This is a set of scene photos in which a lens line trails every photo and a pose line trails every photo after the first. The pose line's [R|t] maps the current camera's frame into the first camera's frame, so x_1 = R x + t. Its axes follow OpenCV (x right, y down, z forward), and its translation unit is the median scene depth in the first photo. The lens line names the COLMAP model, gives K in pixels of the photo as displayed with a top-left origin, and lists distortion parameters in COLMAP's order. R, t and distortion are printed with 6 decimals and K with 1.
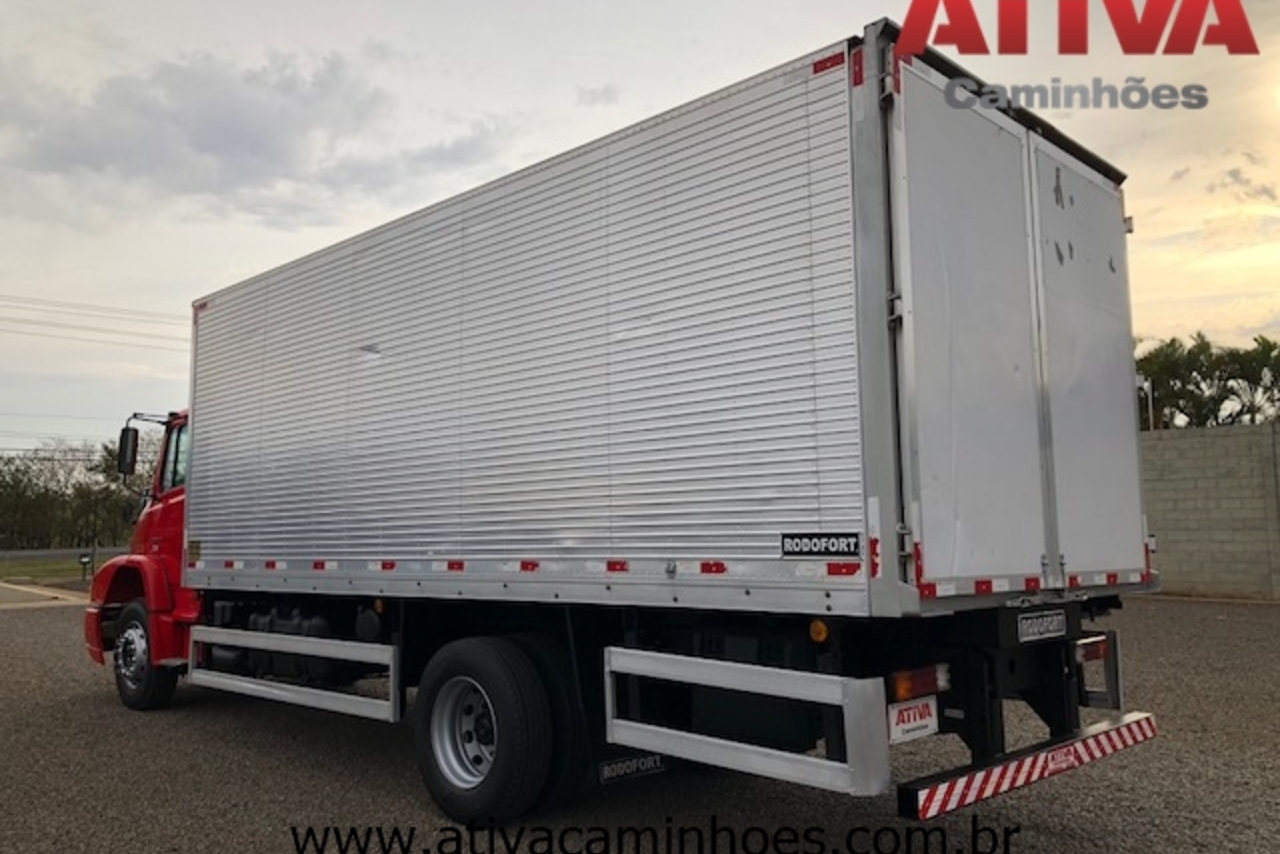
lens RADIAL K [[1047.1, 0, 640.0], [0, 1047.1, 427.0], [0, 0, 1]] dist [-0.001279, -0.002601]
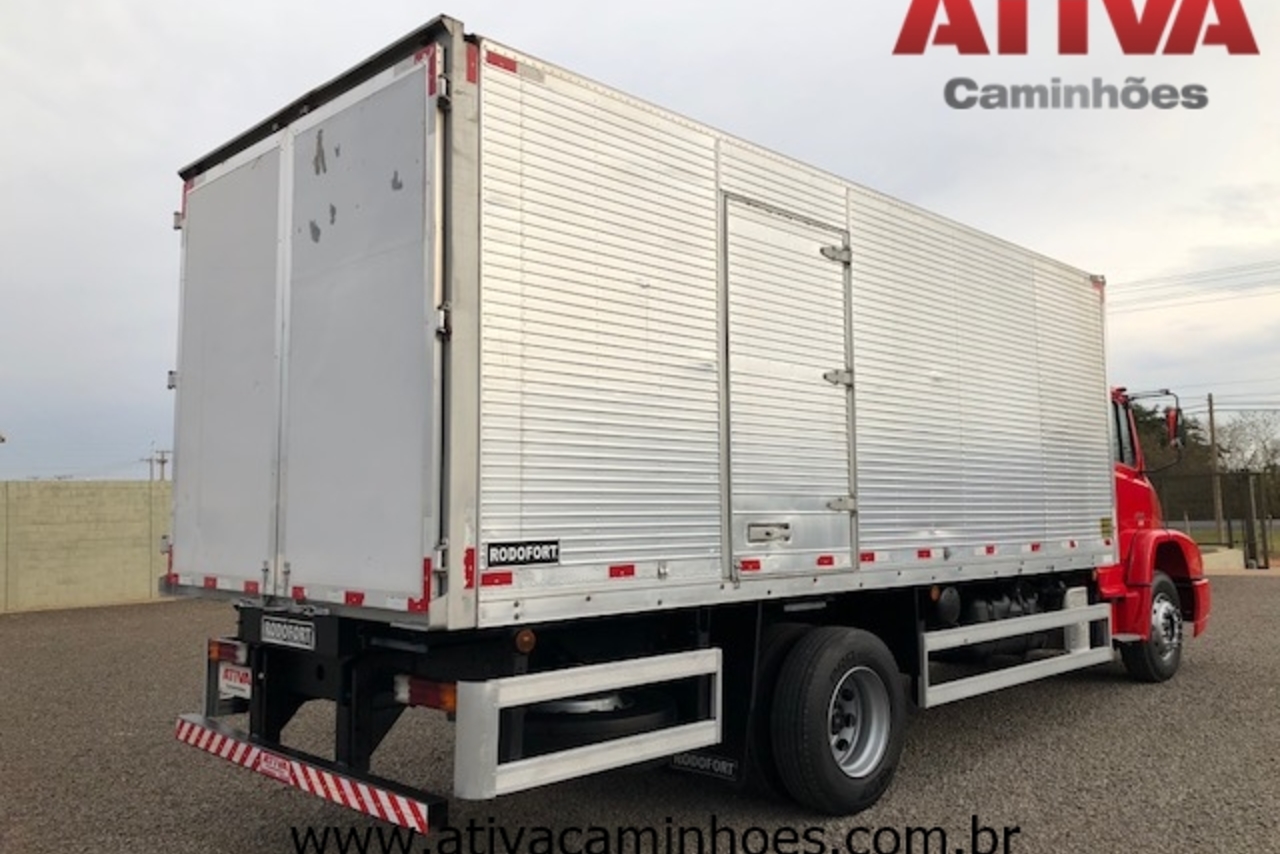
lens RADIAL K [[1154.9, 0, 640.0], [0, 1154.9, 427.0], [0, 0, 1]] dist [-0.010918, -0.006994]
pose [[-0.053715, -0.070111, -0.996092, 1.517672], [0.117702, 0.990133, -0.076039, 0.122508], [0.991595, -0.121326, -0.044933, 1.448272]]
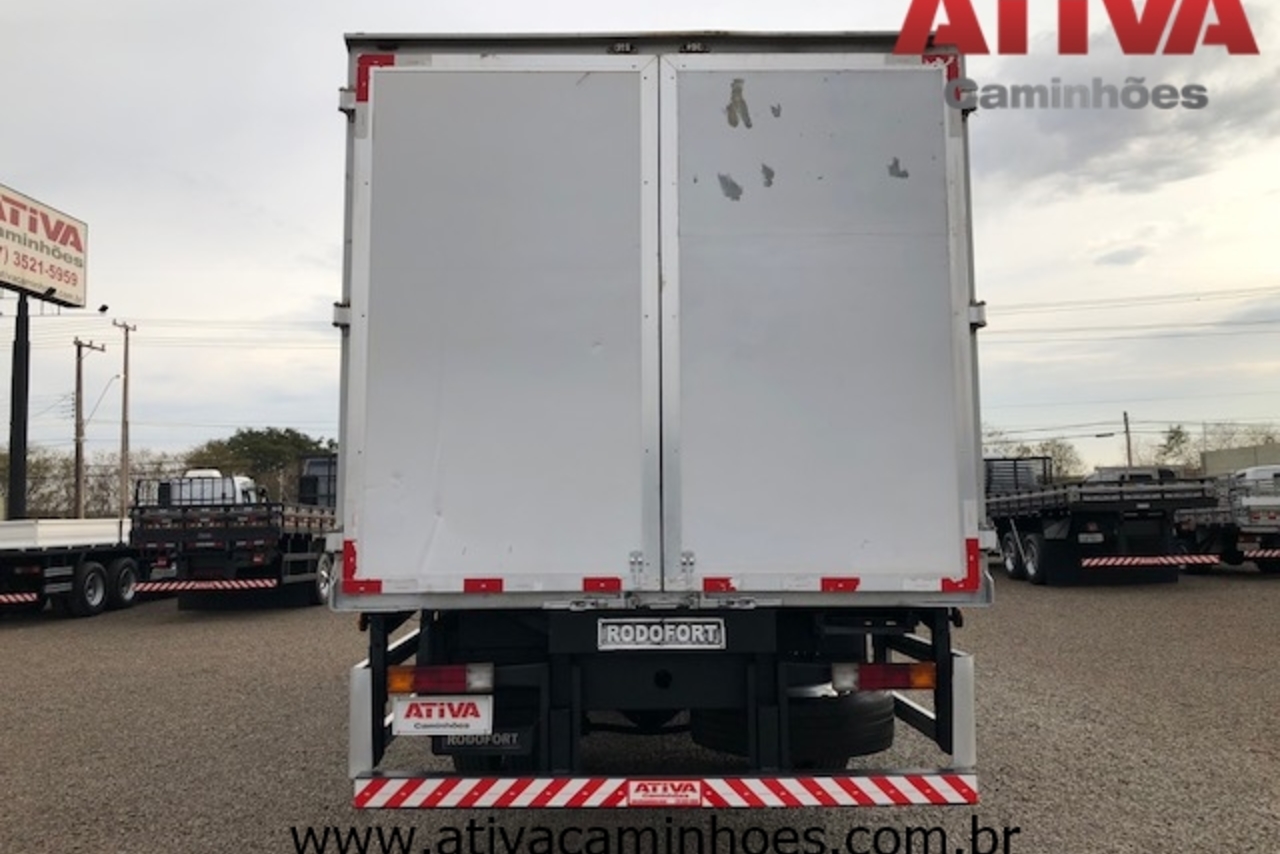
lens RADIAL K [[1047.1, 0, 640.0], [0, 1047.1, 427.0], [0, 0, 1]] dist [-0.001279, -0.002601]
pose [[0.711135, -0.068613, -0.699699, 1.015093], [0.082133, 0.996520, -0.014243, 0.031614], [0.698241, -0.047340, 0.714296, 0.394015]]
